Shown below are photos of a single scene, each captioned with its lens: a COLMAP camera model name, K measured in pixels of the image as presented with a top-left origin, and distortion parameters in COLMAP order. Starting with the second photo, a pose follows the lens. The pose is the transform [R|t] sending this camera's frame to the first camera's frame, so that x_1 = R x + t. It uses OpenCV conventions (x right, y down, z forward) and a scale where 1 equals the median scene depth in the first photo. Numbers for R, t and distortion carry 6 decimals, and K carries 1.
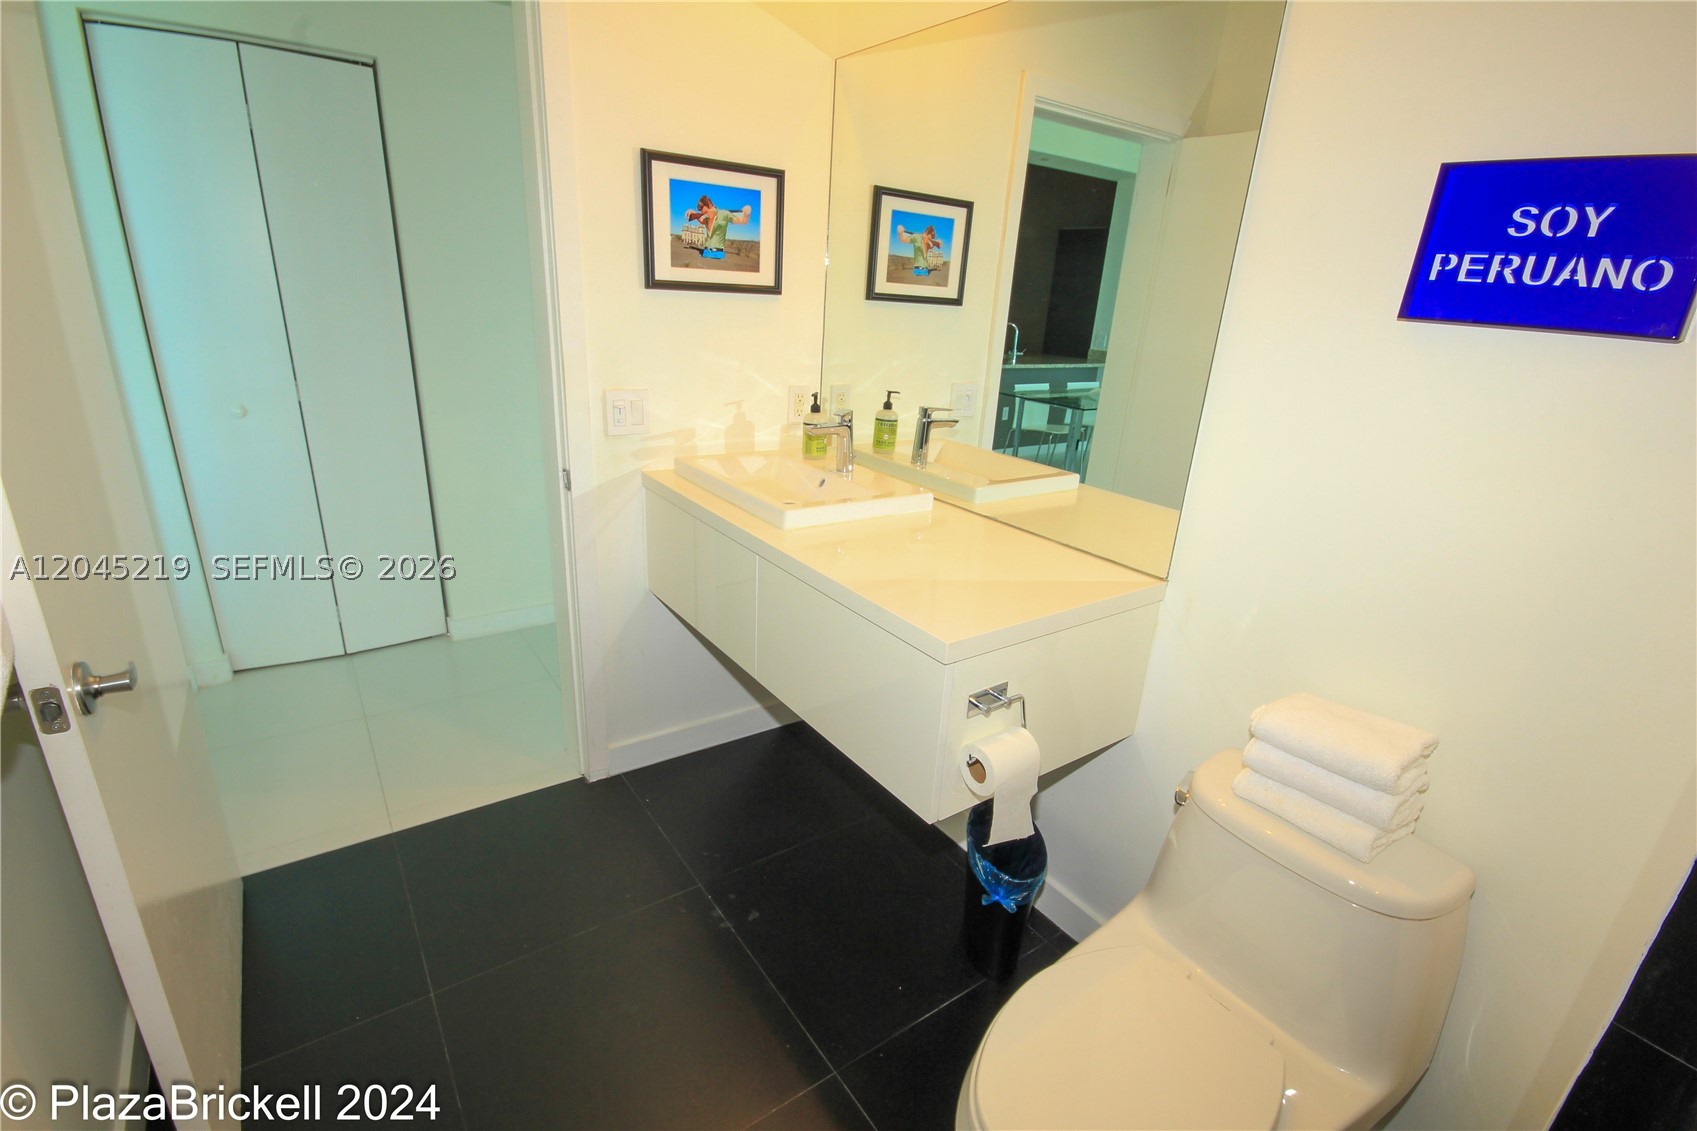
lens RADIAL K [[784.3, 0, 855.0], [0, 784.3, 578.1], [0, 0, 1]] dist [0.005588, -0.007348]
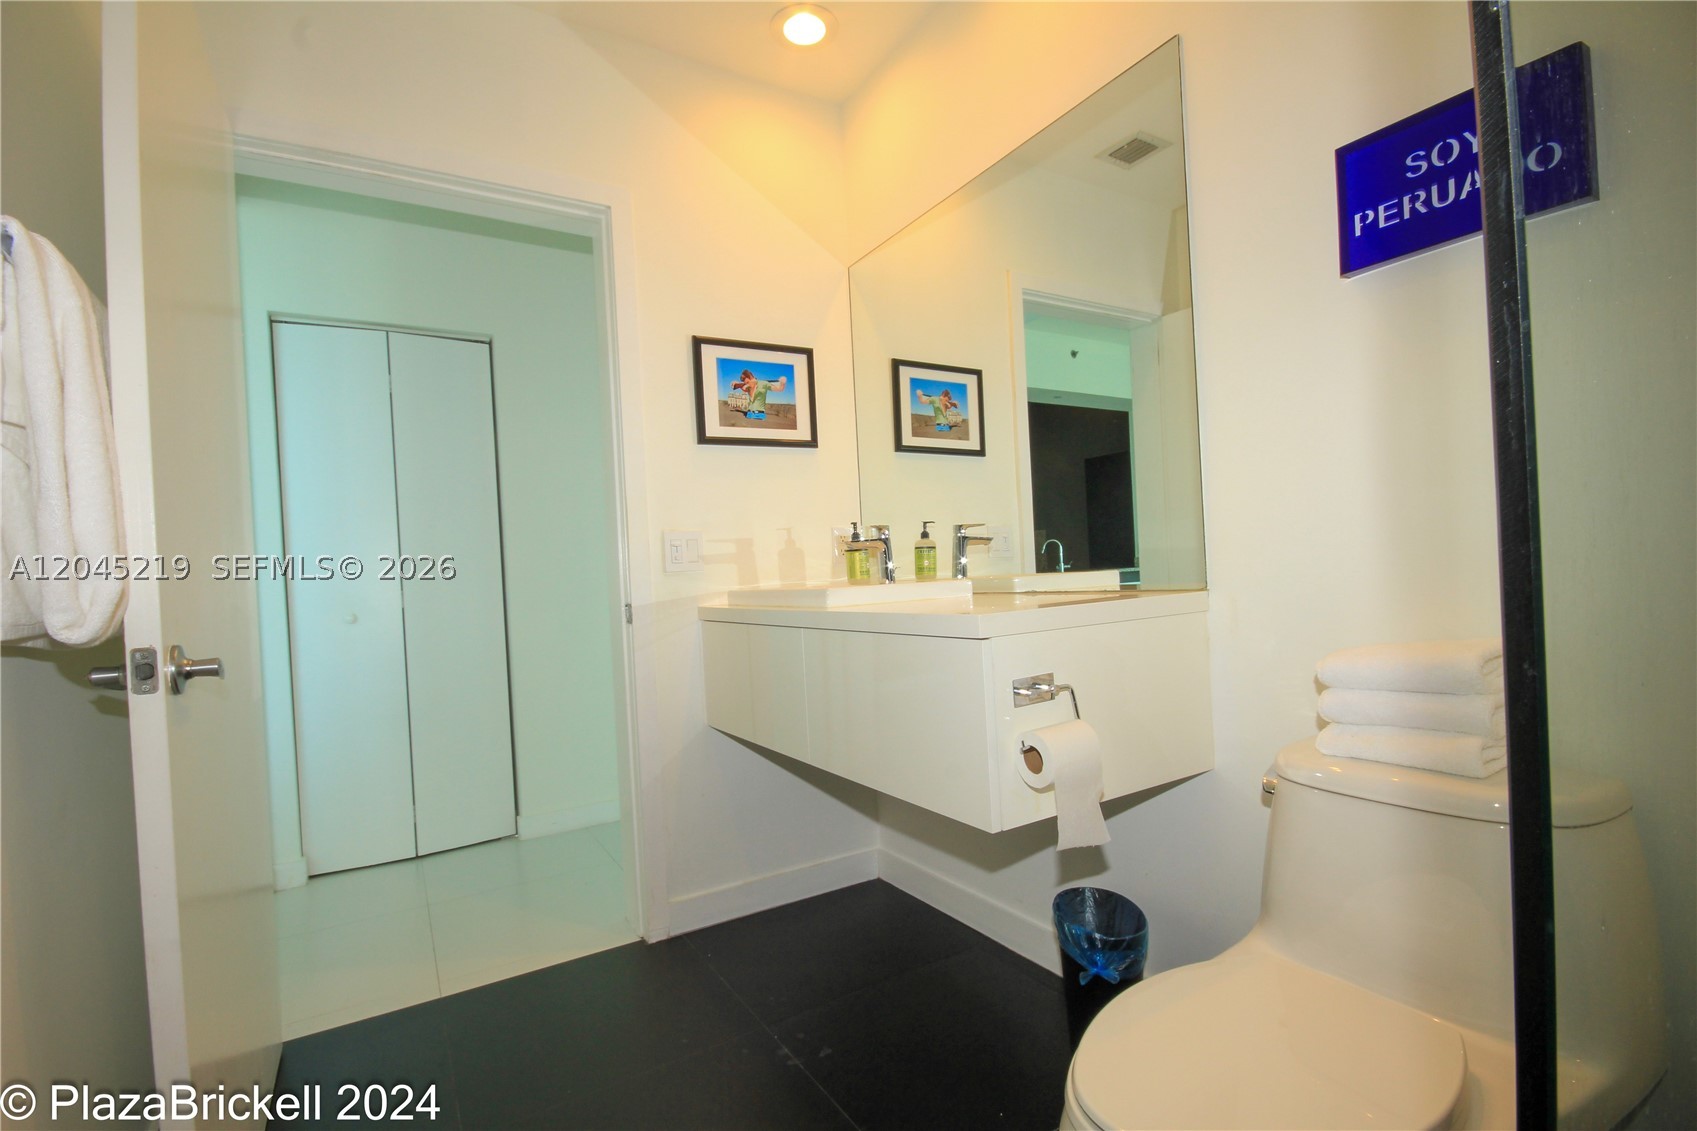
lens RADIAL K [[784.3, 0, 856.8], [0, 784.3, 583.8], [0, 0, 1]] dist [0.005588, -0.007348]
pose [[0.991000, -0.111032, -0.074767, 0.025521], [0.079087, 0.936302, -0.342175, 0.226065], [0.107997, 0.333183, 0.936657, 0.015764]]
